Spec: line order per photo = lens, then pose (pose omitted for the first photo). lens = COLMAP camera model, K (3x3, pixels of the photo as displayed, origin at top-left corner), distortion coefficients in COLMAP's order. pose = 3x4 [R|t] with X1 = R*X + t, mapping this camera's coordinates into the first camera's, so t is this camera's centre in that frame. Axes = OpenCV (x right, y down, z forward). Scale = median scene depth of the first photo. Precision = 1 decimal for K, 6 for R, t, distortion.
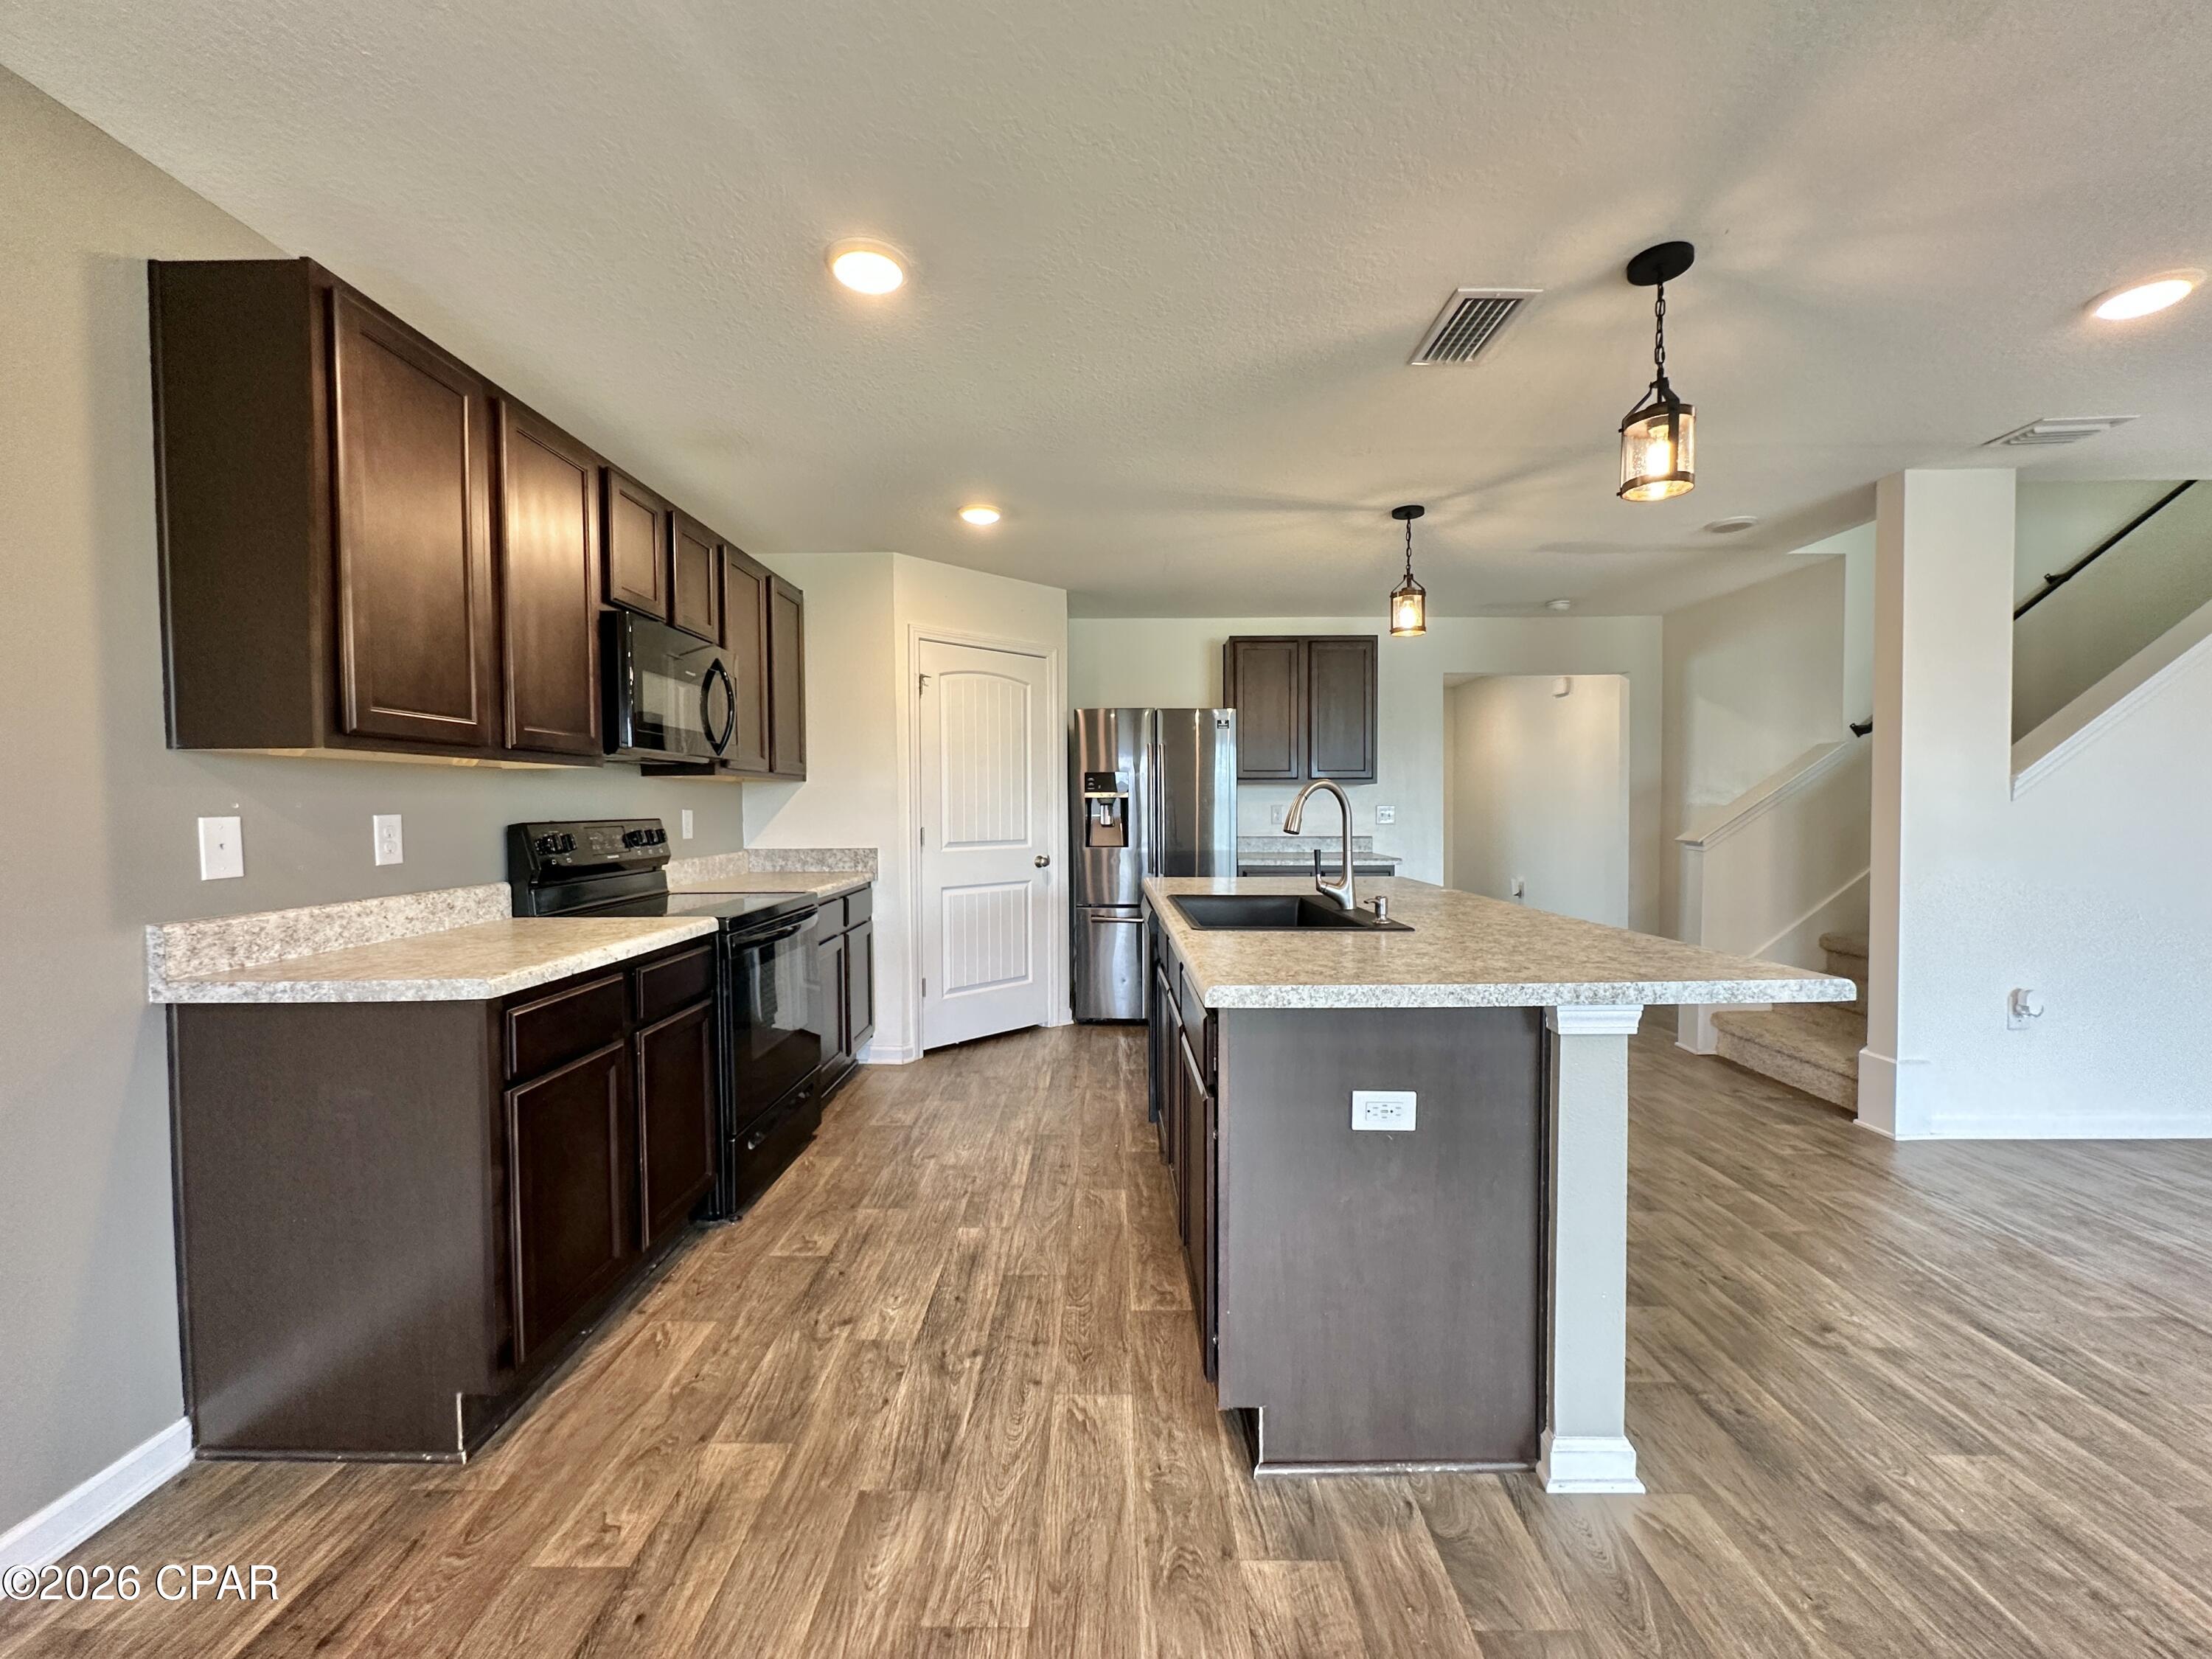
lens RADIAL K [[881.9, 0, 1107.8], [0, 881.9, 829.5], [0, 0, 1]] dist [-0.004001, 0.000165]
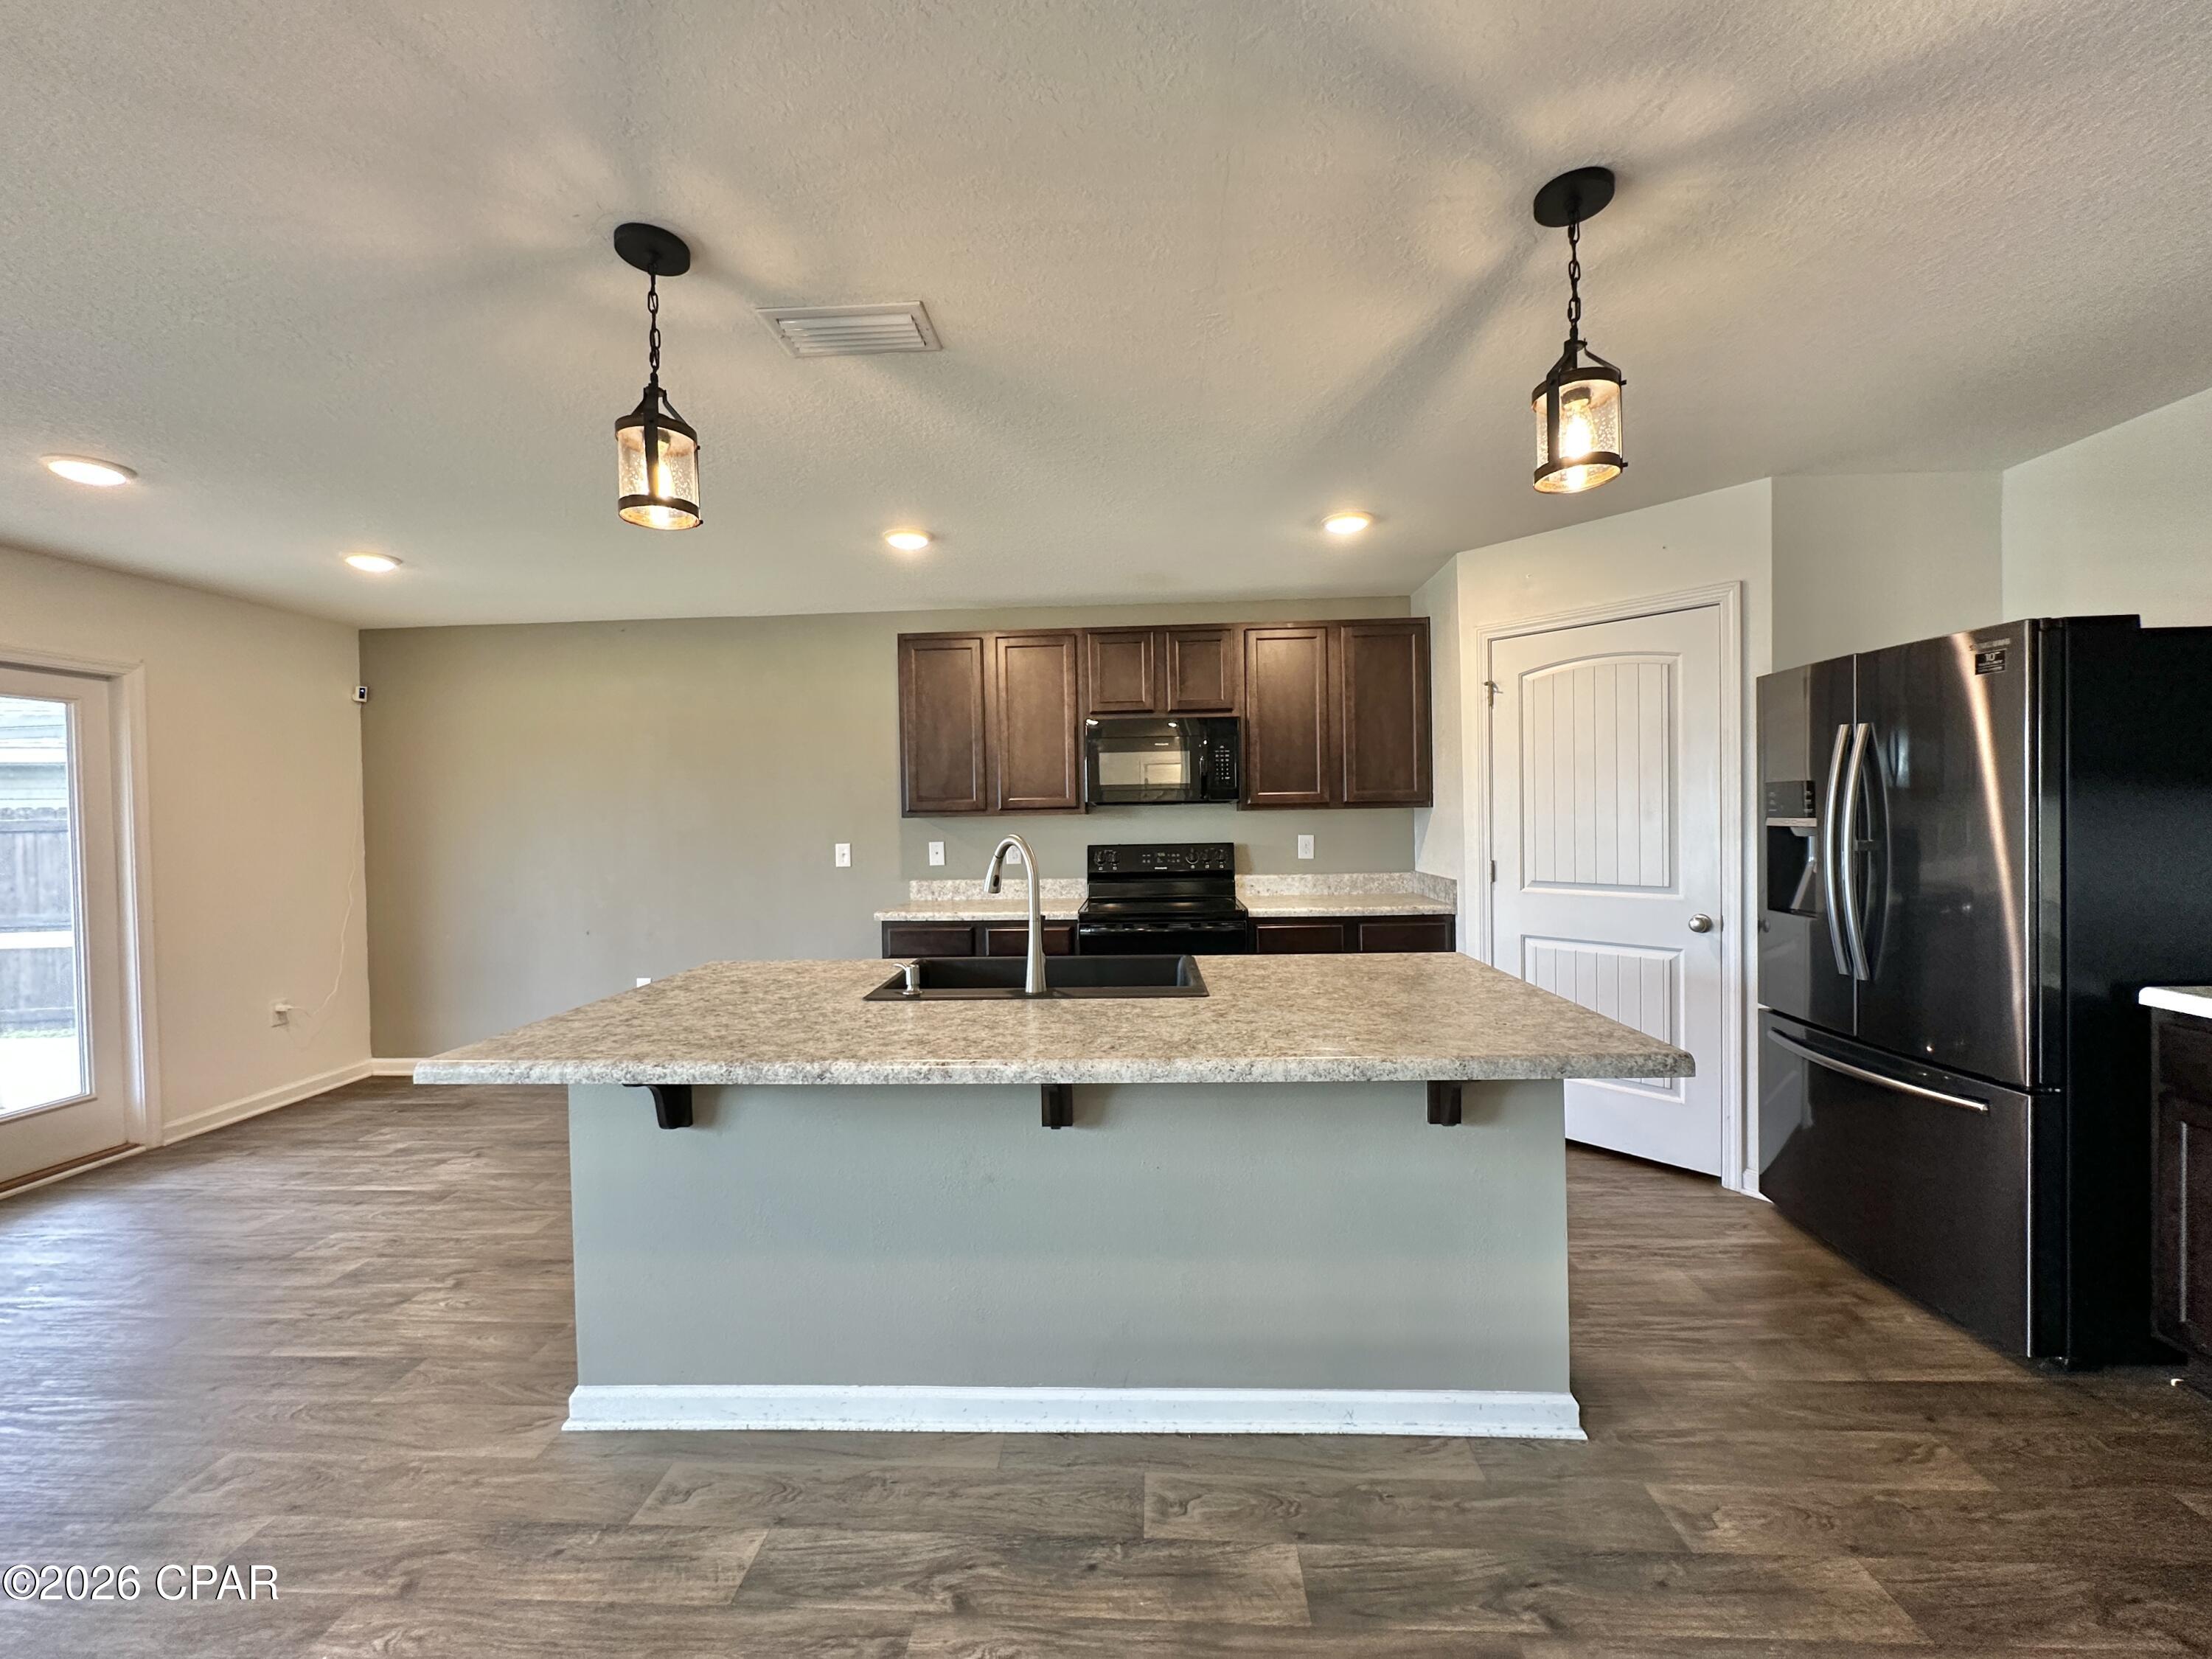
lens RADIAL K [[881.9, 0, 1107.8], [0, 881.9, 829.5], [0, 0, 1]] dist [-0.004001, 0.000165]
pose [[-0.043097, 0.024274, -0.998776, 1.189626], [-0.008257, 0.999662, 0.024652, -0.090049], [0.999037, 0.009309, -0.042882, 1.199825]]
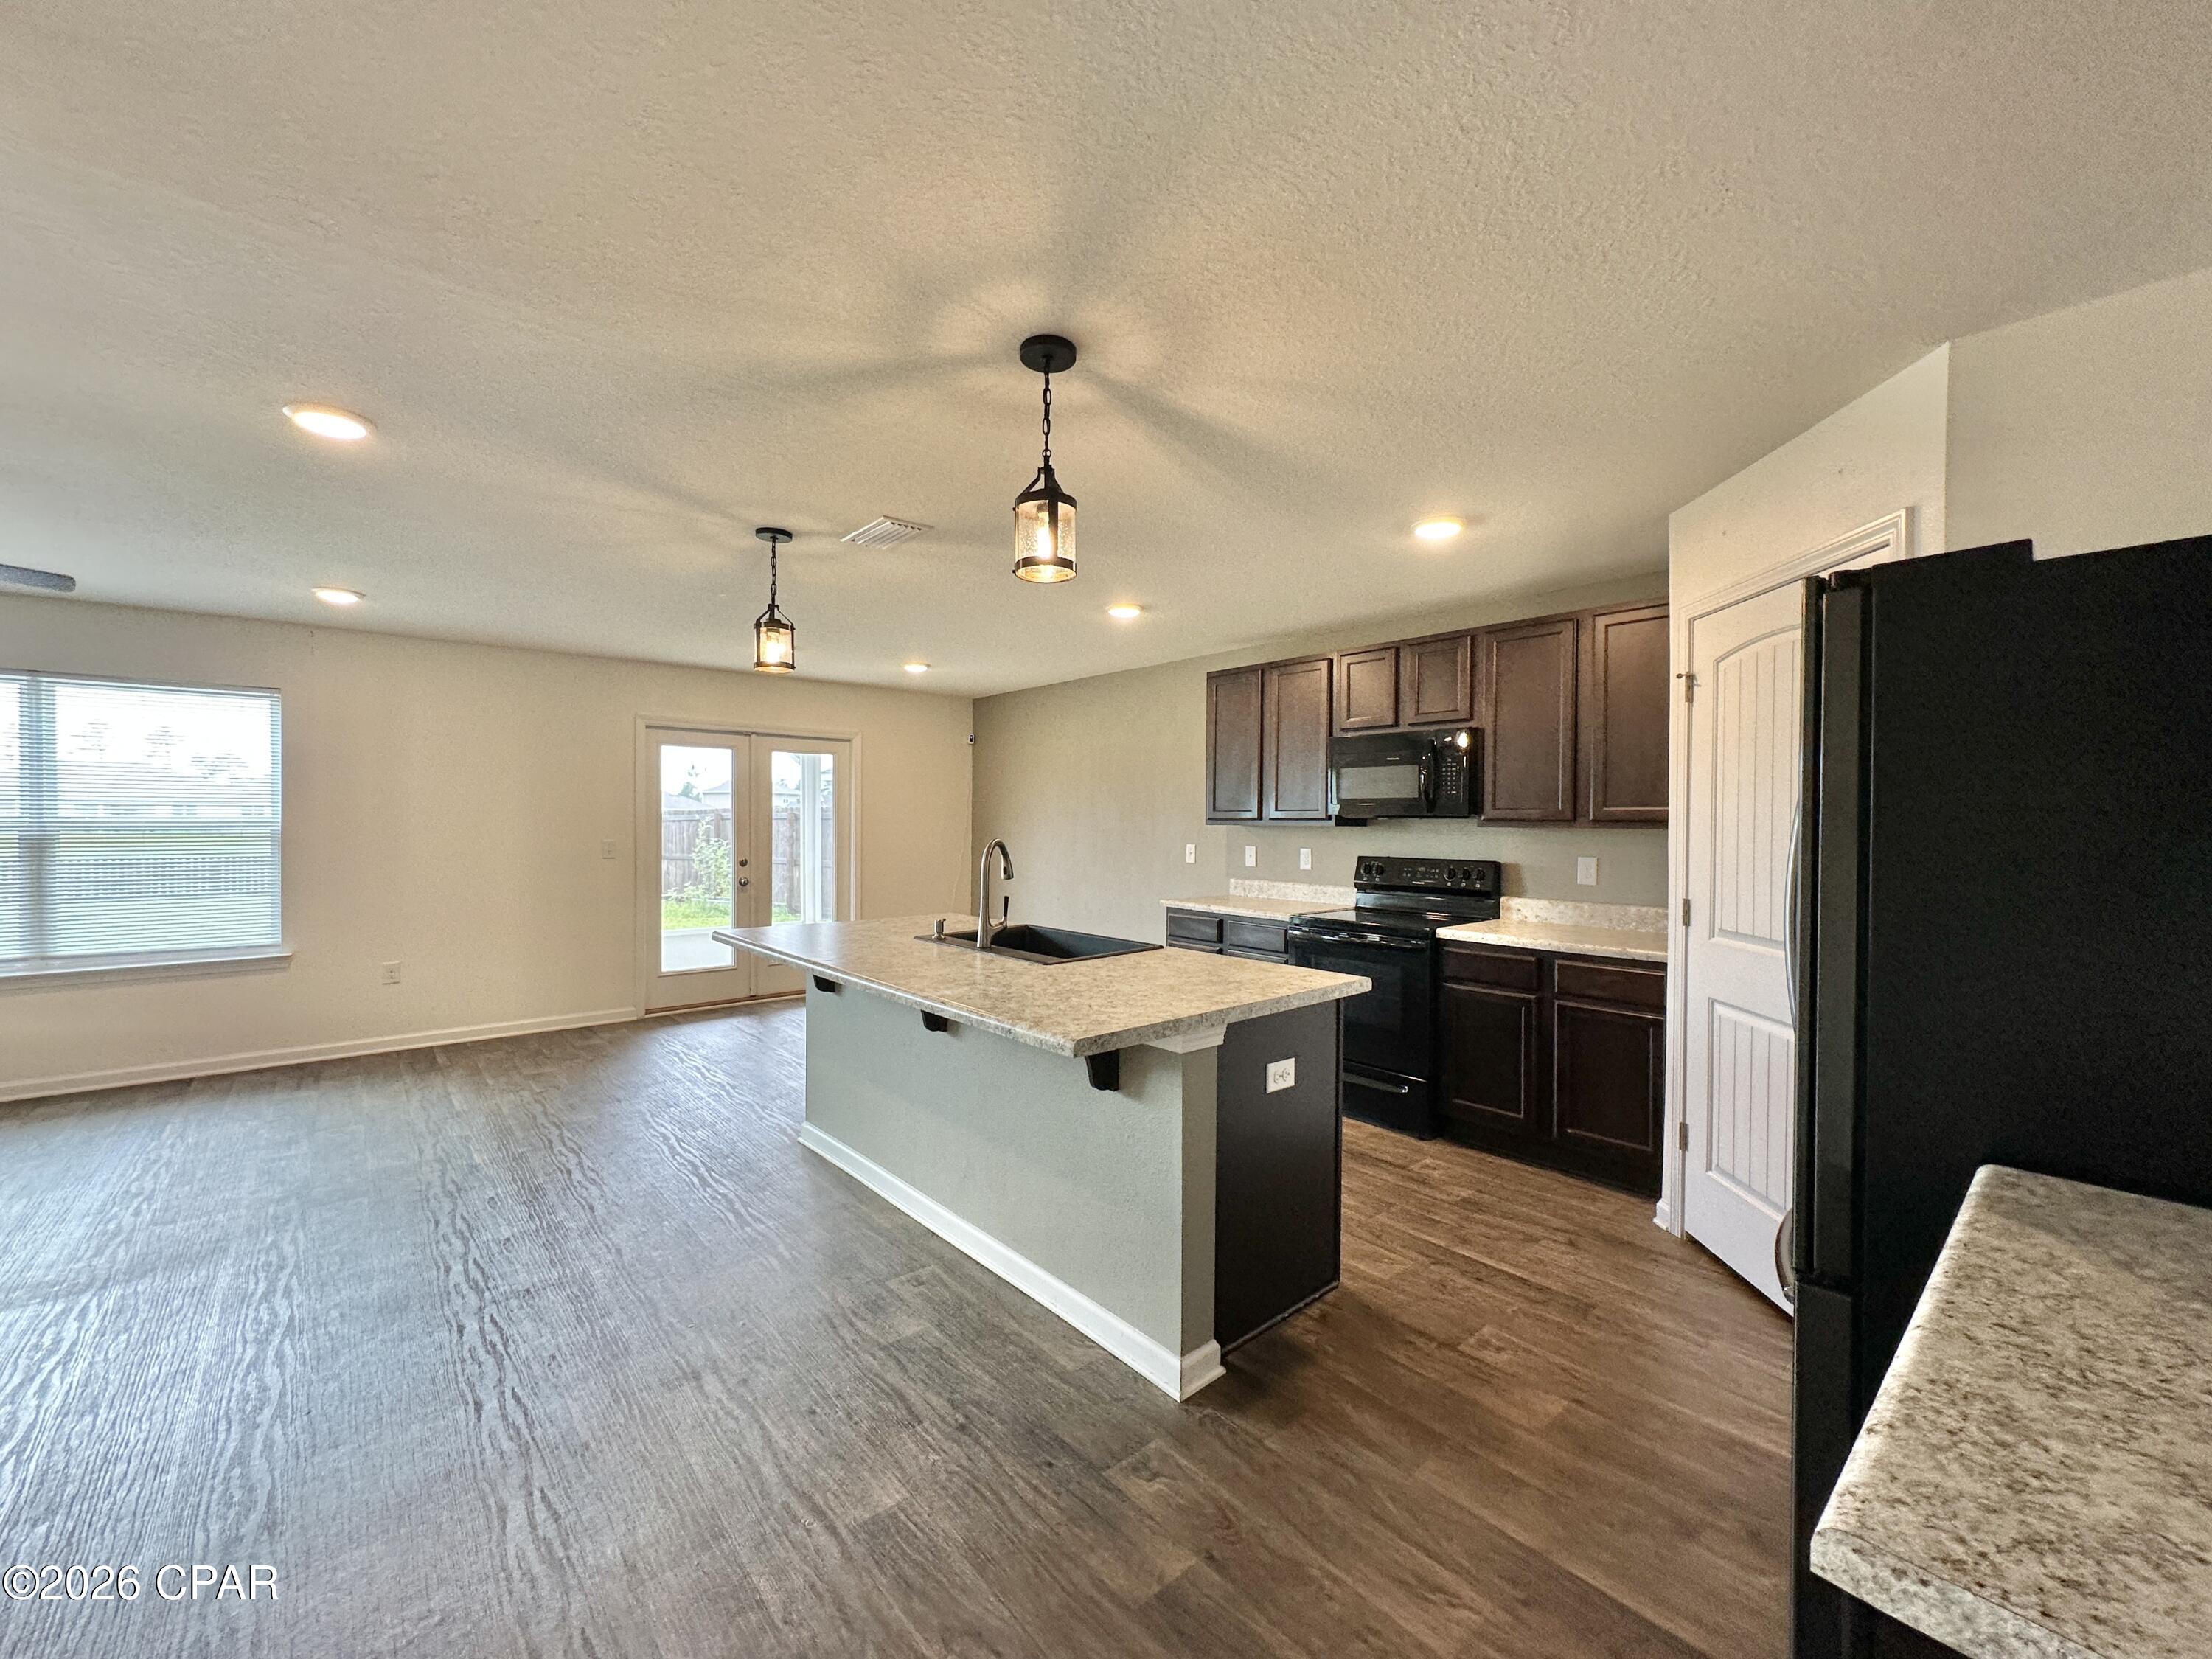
lens RADIAL K [[887.1, 0, 1107.9], [0, 887.1, 818.0], [0, 0, 1]] dist [-0.007469, -0.000340]
pose [[-0.750092, -0.001622, -0.661331, 1.028481], [-0.020635, 0.999568, 0.020952, -0.123917], [0.661011, 0.029362, -0.749801, 2.193396]]
